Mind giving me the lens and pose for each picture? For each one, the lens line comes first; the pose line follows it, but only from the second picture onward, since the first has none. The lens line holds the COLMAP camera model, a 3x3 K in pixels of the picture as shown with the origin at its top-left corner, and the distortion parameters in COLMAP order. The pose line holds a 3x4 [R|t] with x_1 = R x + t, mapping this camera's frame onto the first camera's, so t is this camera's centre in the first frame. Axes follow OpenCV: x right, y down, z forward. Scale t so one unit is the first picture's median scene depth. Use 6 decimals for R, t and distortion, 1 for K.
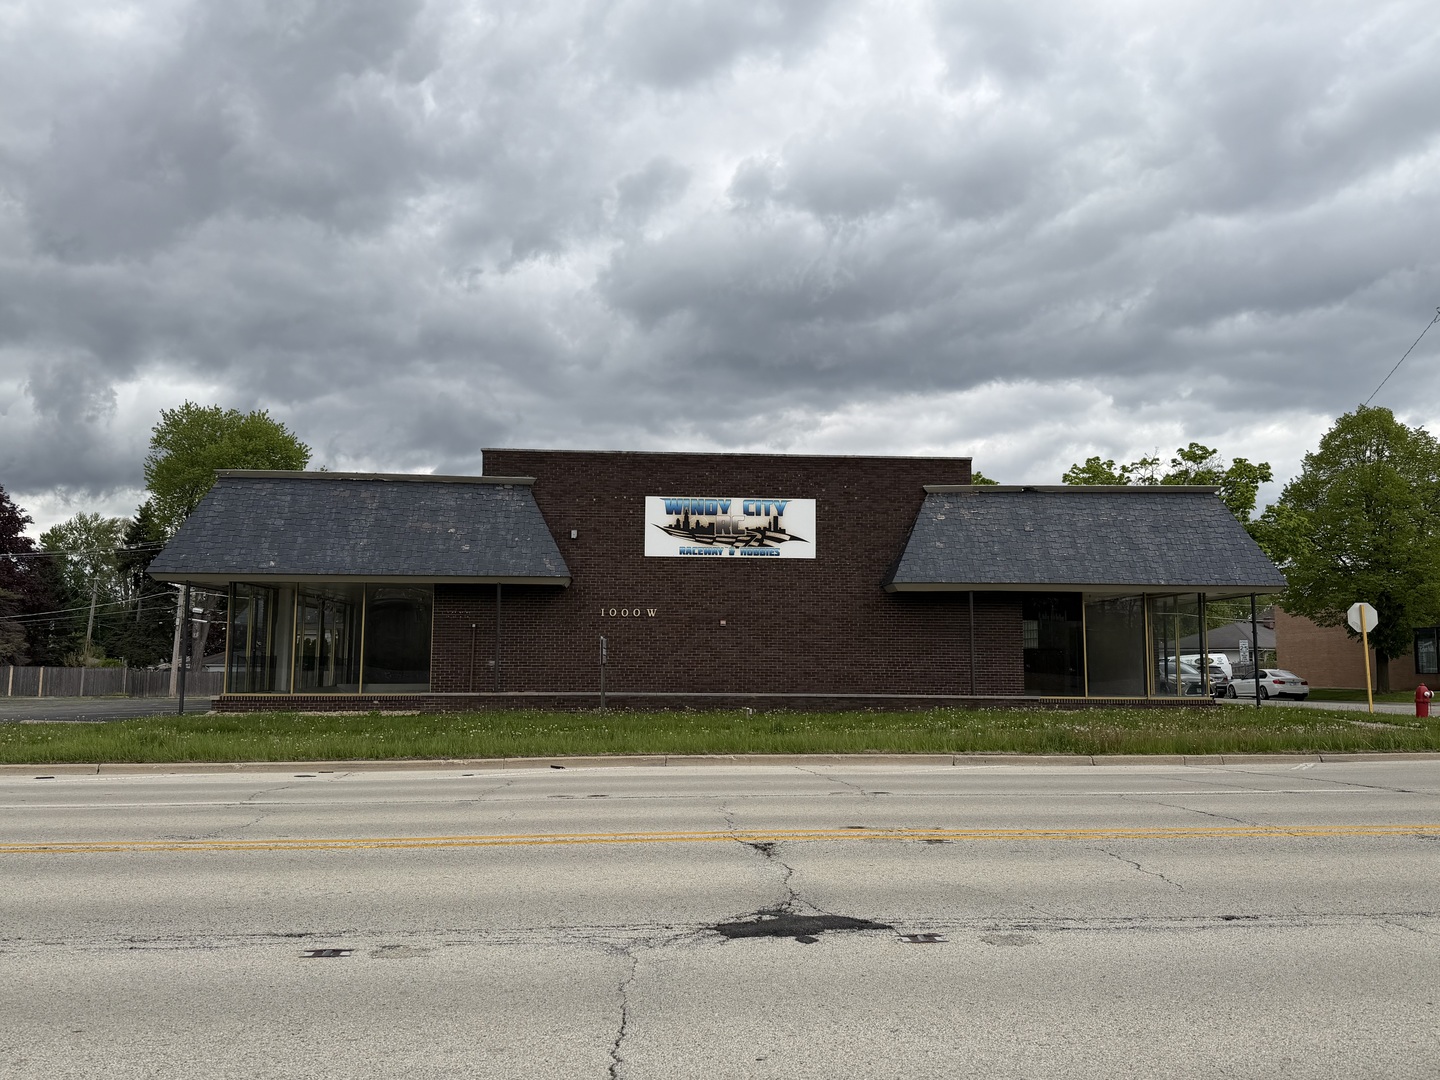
lens RADIAL K [[1145.9, 0, 726.8], [0, 1145.9, 540.8], [0, 0, 1]] dist [0.136811, -0.245309]
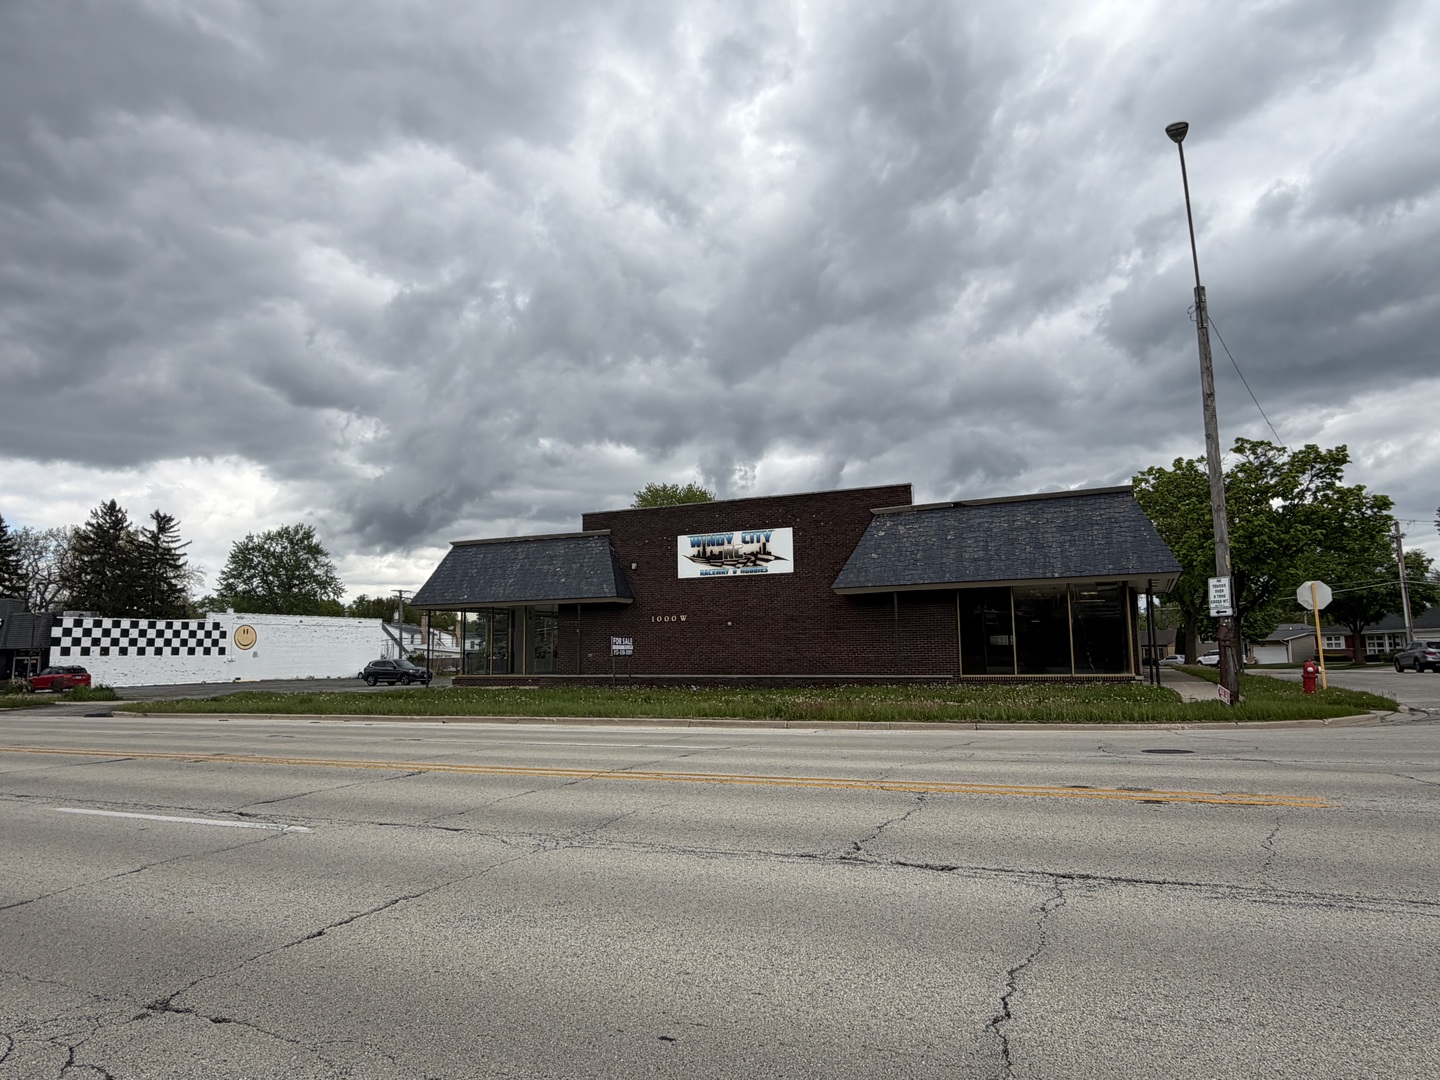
lens RADIAL K [[884.0, 0, 720.0], [0, 884.0, 540.0], [0, 0, 1]] dist [-0.004128, -0.000150]
pose [[0.875670, -0.078341, -0.476513, 0.500903], [0.069437, 0.996926, -0.036297, 0.009580], [0.477892, -0.001303, 0.878418, 0.068000]]
